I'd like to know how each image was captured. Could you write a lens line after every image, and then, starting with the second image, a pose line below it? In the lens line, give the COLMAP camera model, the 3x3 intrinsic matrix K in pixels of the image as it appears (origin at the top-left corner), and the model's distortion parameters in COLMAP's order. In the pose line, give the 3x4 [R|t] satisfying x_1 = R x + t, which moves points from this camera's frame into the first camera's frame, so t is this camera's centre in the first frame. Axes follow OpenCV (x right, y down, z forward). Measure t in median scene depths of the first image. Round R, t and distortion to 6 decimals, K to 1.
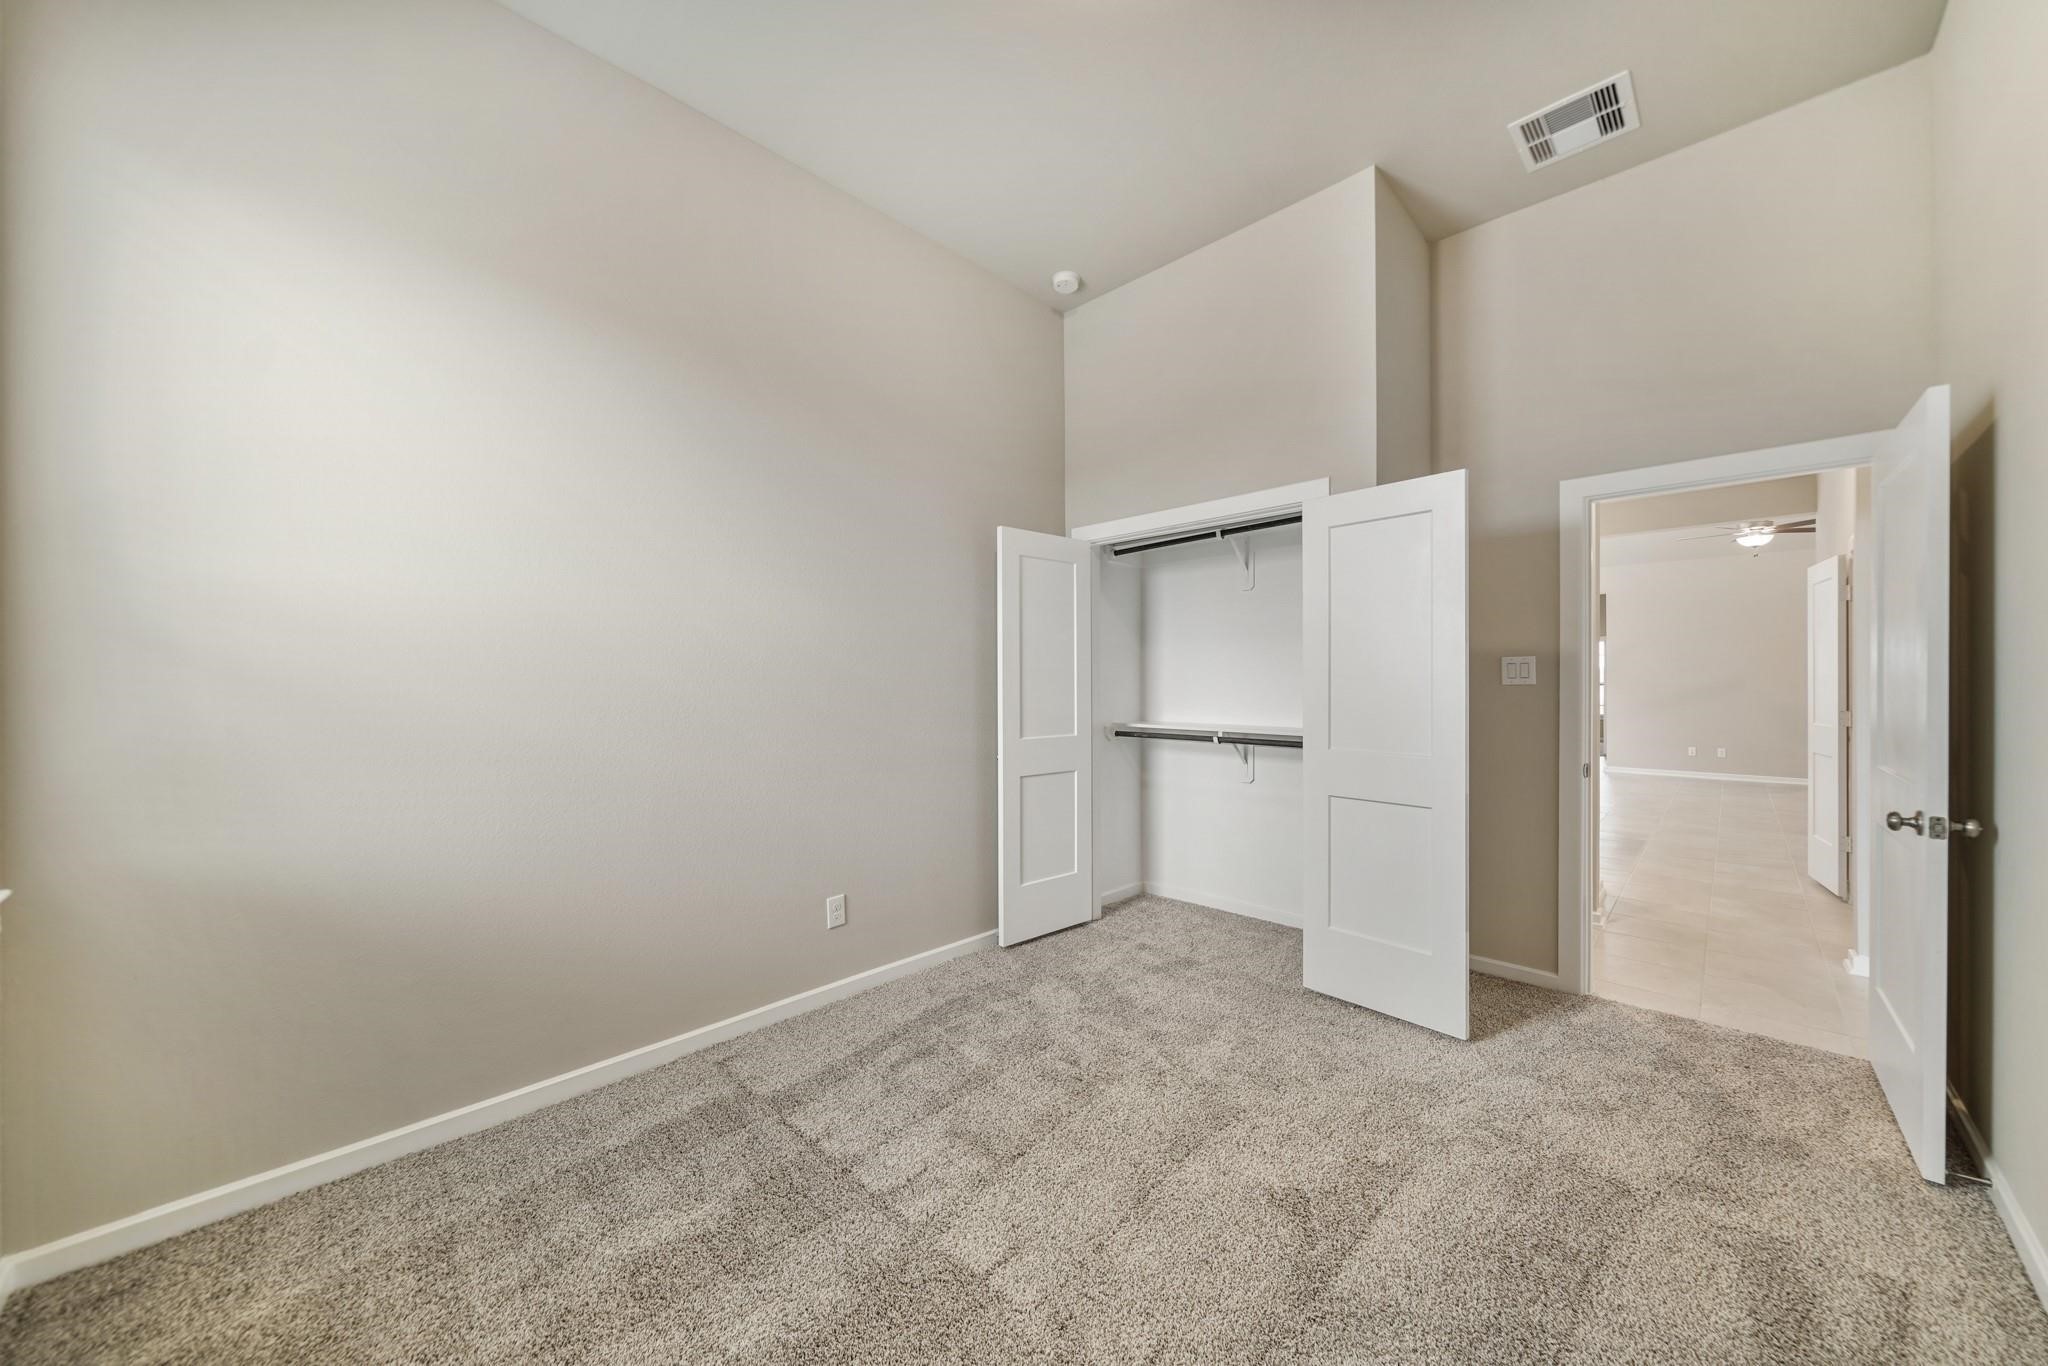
lens RADIAL K [[706.5, 0, 1026.4], [0, 706.5, 687.2], [0, 0, 1]] dist [-0.004035, -0.000573]
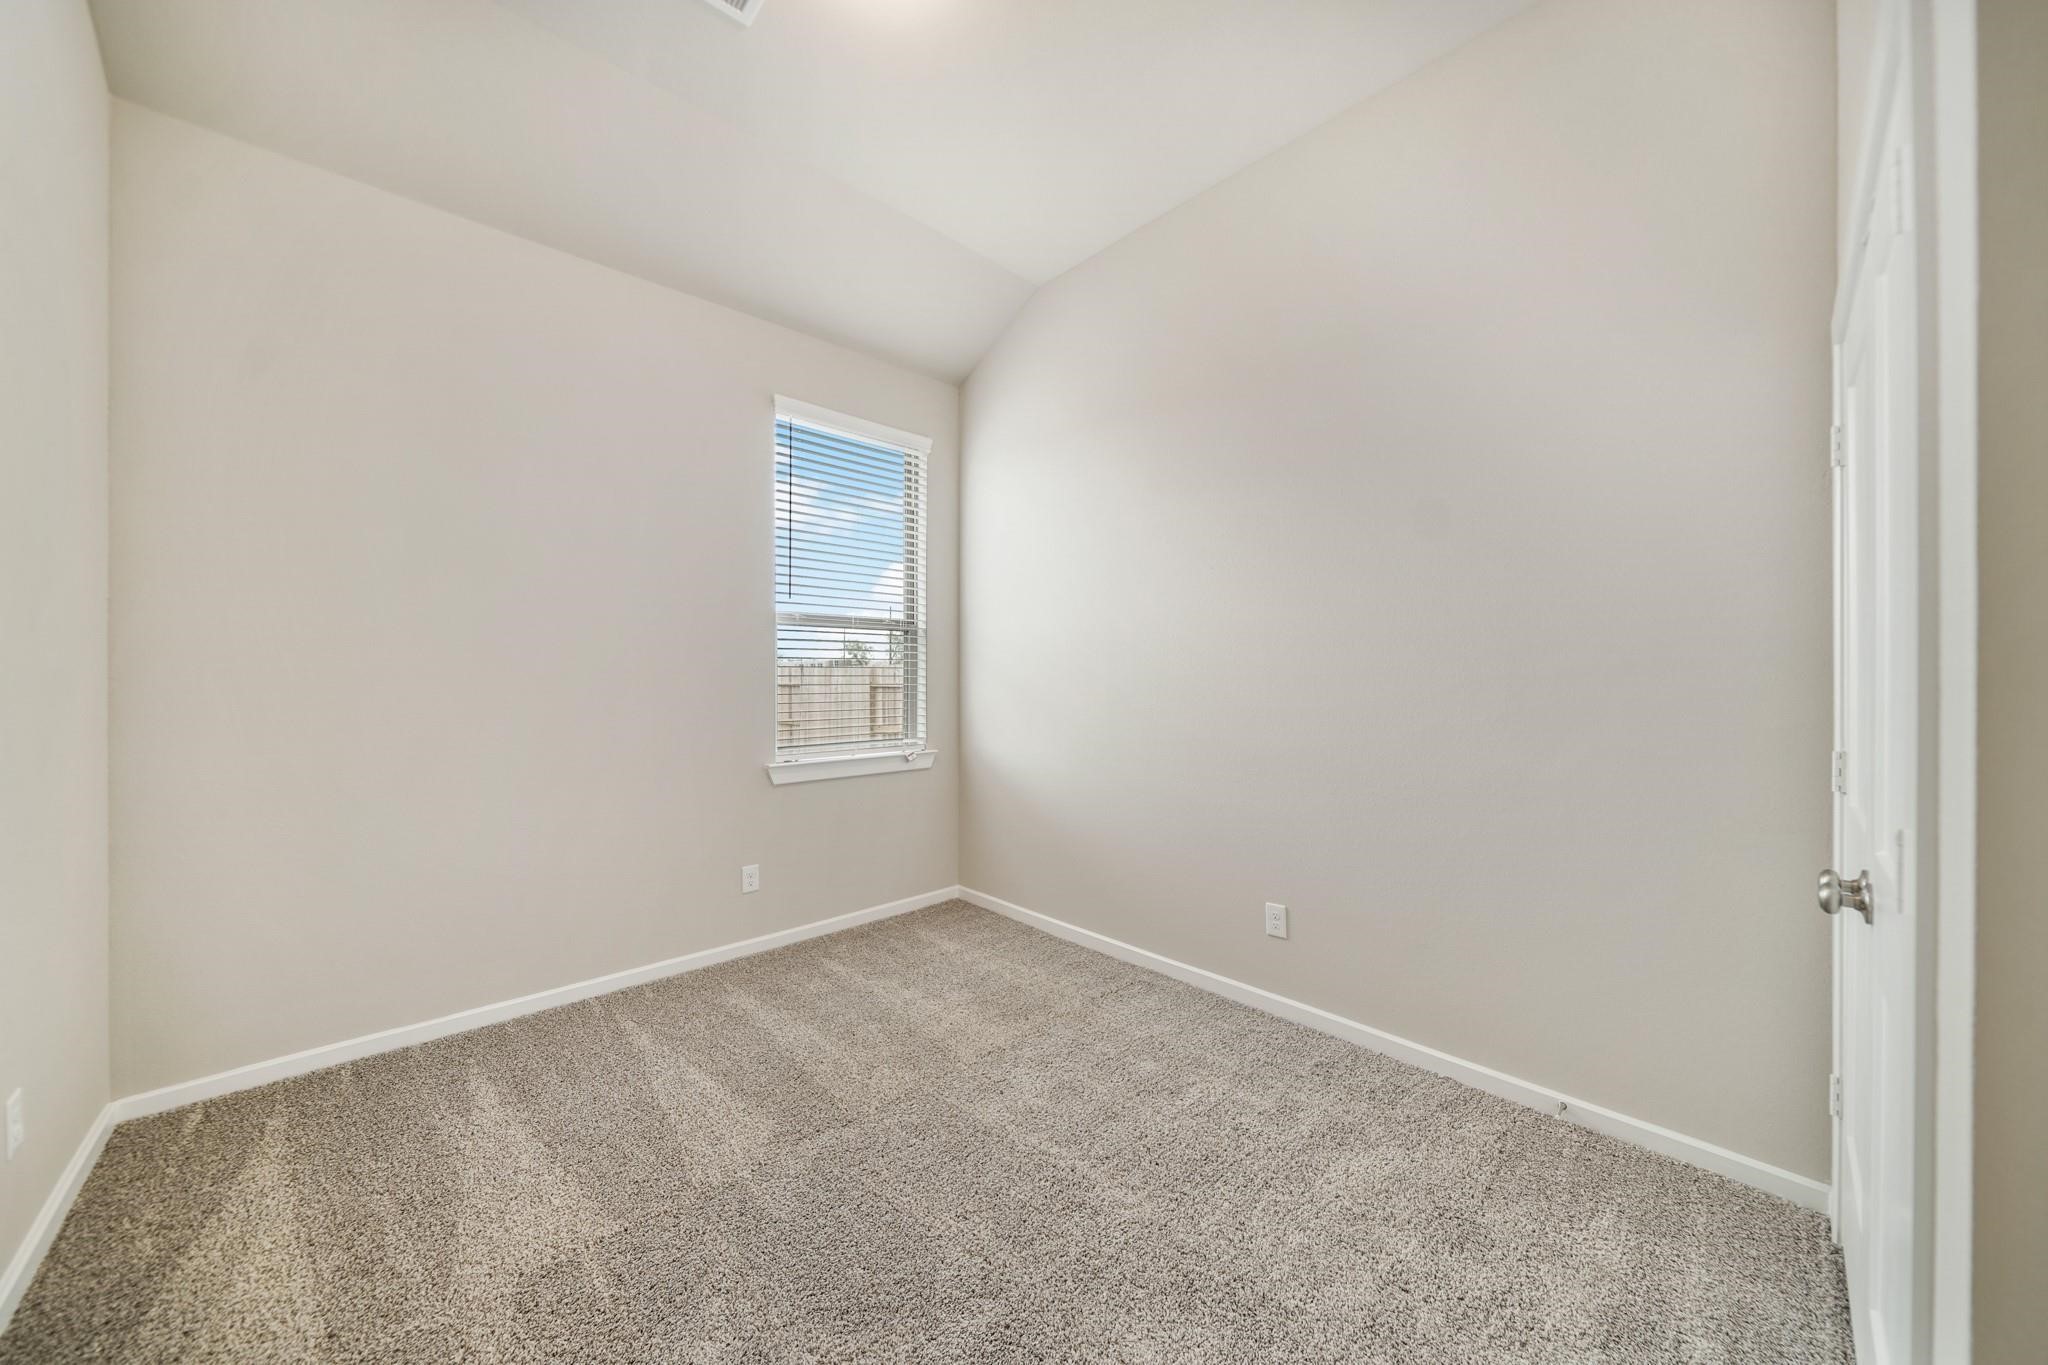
lens RADIAL K [[706.5, 0, 1026.1], [0, 706.5, 680.3], [0, 0, 1]] dist [-0.004035, -0.000573]
pose [[-0.045050, 0.001179, -0.998984, 0.695269], [0.001798, 0.999998, 0.001099, -0.005832], [0.998983, -0.001747, -0.045052, 0.710803]]
